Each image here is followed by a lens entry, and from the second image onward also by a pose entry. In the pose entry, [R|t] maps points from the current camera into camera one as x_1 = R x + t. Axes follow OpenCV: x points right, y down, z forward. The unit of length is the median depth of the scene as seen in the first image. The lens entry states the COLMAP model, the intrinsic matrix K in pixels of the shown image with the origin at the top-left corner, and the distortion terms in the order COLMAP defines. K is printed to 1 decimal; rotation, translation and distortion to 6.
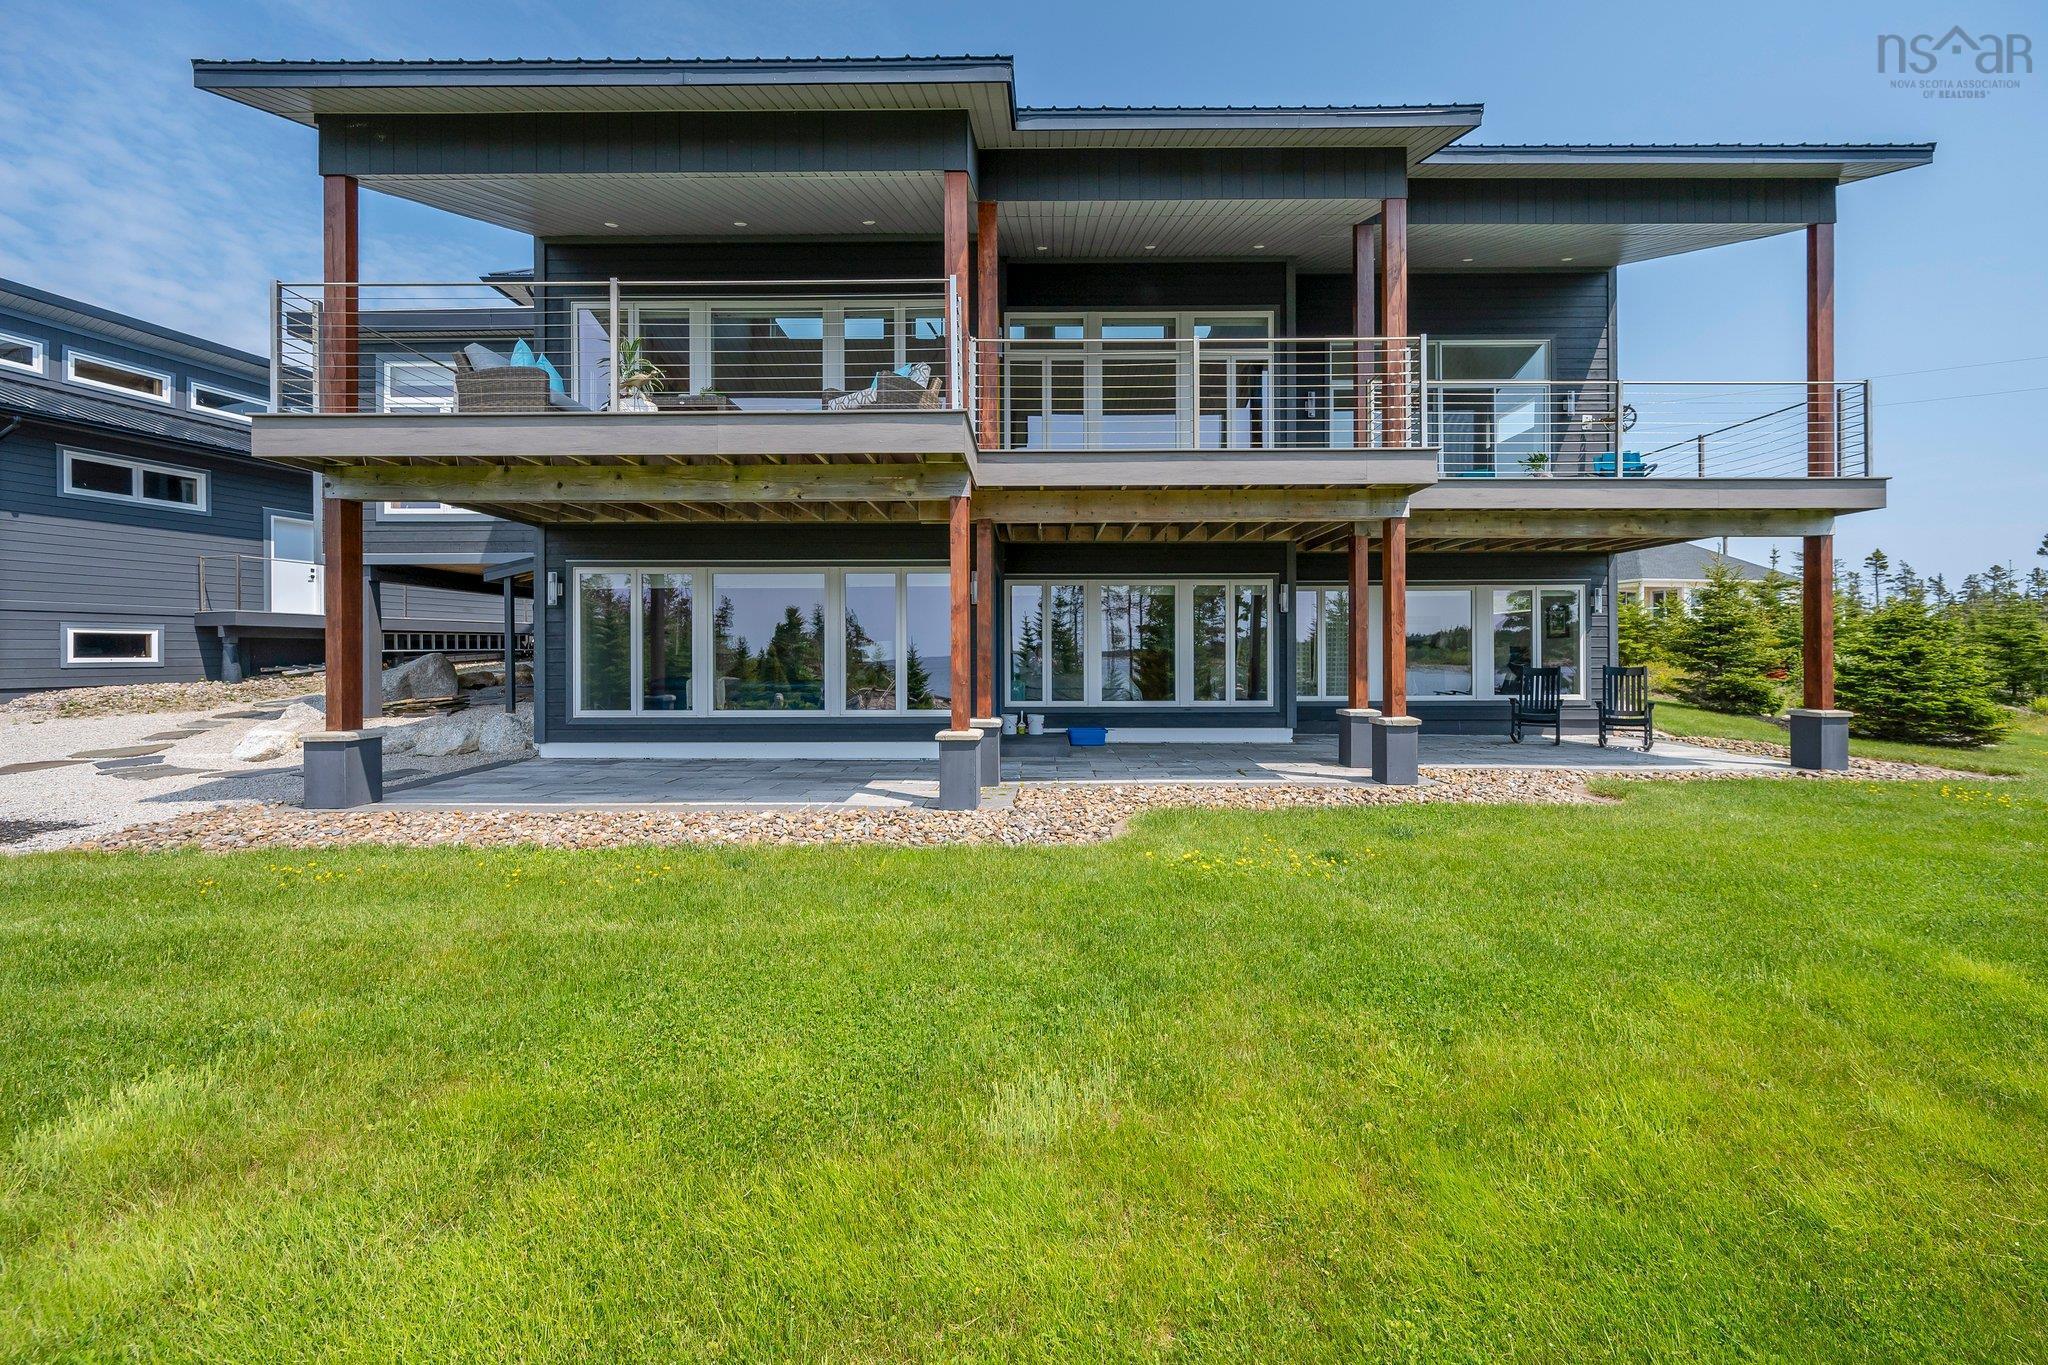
lens RADIAL K [[815.9, 0, 1027.0], [0, 815.9, 680.1], [0, 0, 1]] dist [0.000196, 0.000113]
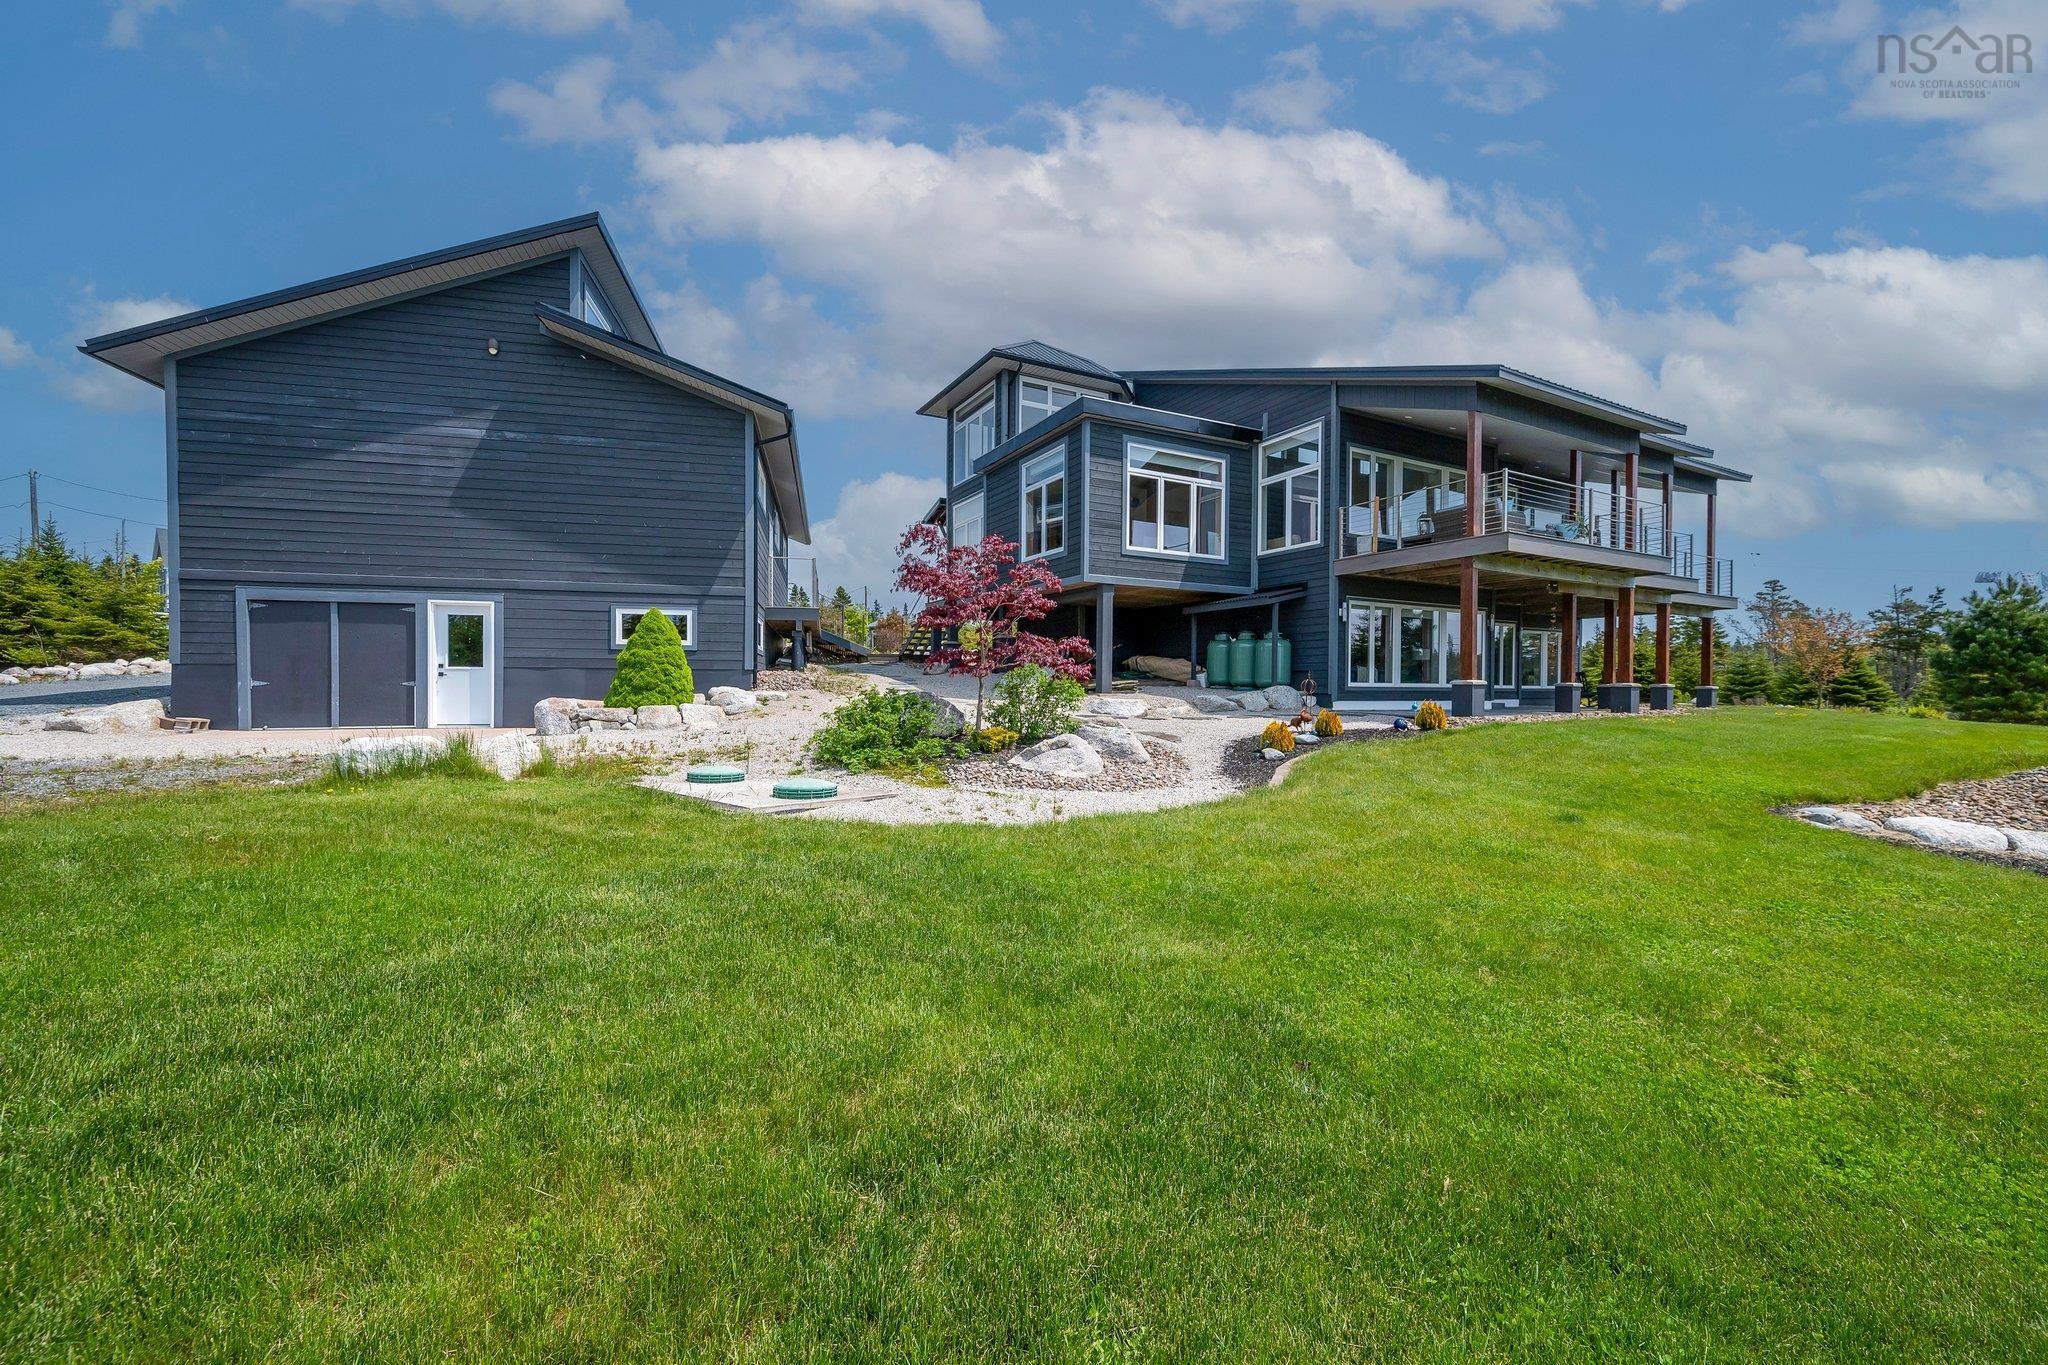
lens RADIAL K [[815.9, 0, 1027.0], [0, 815.9, 680.1], [0, 0, 1]] dist [0.000196, 0.000113]
pose [[0.873520, -0.003239, 0.486778, -1.410354], [-0.012692, 0.999486, 0.029426, -0.016540], [-0.486623, -0.031882, 0.873030, -0.132596]]
